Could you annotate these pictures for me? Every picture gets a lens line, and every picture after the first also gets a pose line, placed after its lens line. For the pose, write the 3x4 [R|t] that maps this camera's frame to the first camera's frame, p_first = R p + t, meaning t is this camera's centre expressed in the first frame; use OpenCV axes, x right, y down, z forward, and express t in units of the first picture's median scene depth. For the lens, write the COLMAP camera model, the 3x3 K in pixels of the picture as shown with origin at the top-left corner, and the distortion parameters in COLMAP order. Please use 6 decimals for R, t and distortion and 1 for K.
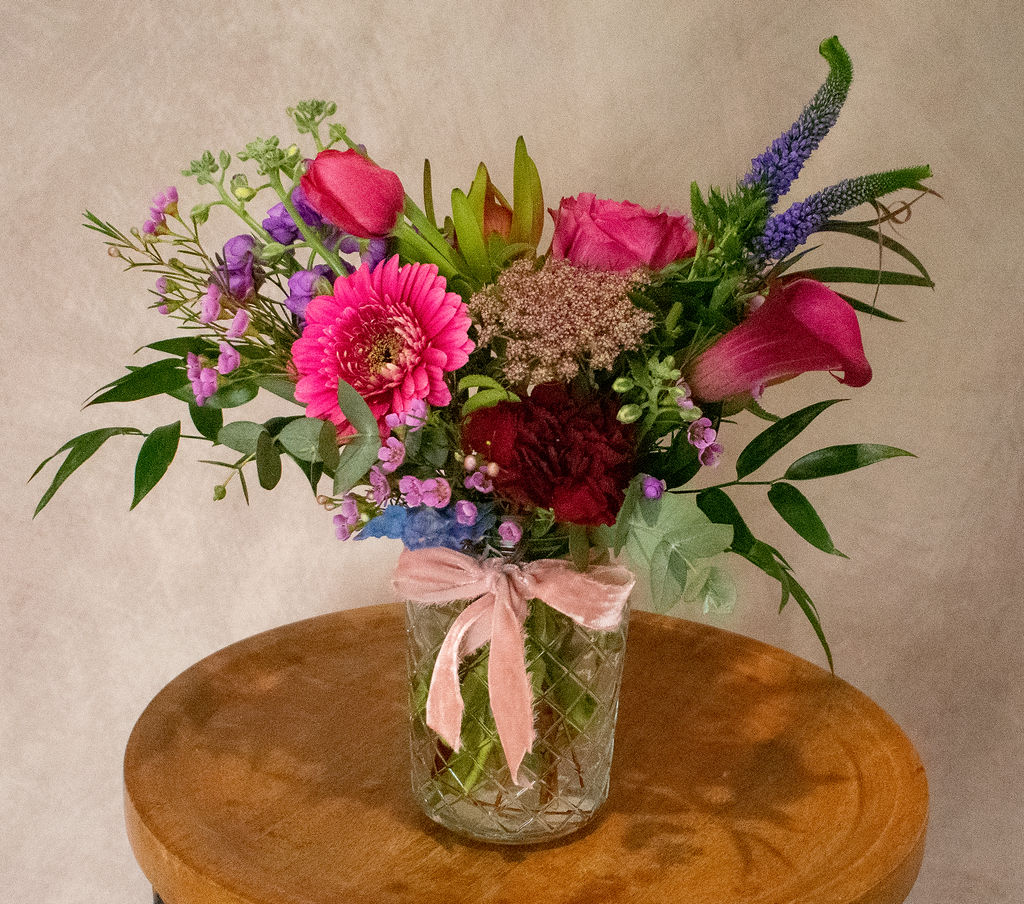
lens RADIAL K [[1860.9, 0, 464.2], [0, 1860.9, 451.6], [0, 0, 1]] dist [0.000760, -0.044690]
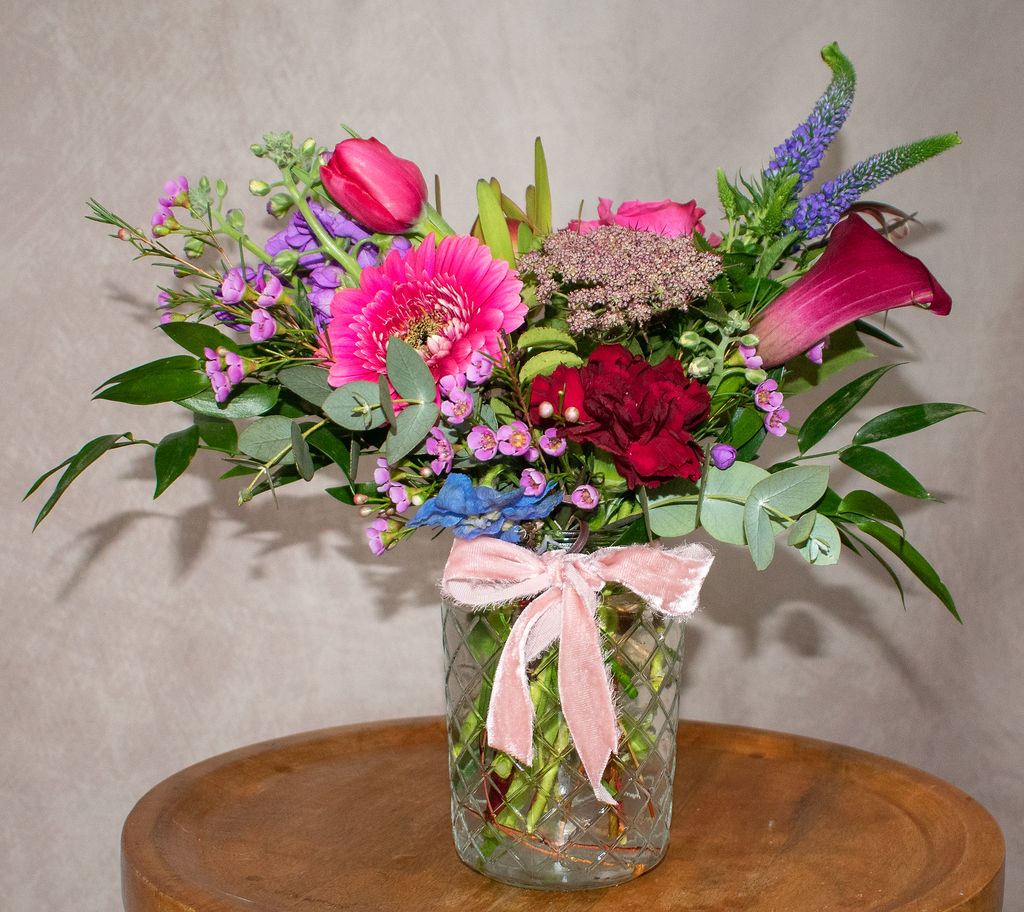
lens RADIAL K [[1586.0, 0, 511.0], [0, 1586.0, 508.2], [0, 0, 1]] dist [-0.027377, -0.152408]
pose [[0.986010, -0.040626, 0.161657, -0.131624], [0.071979, 0.978533, -0.193114, 0.188368], [-0.150341, 0.202048, 0.967768, 0.245121]]
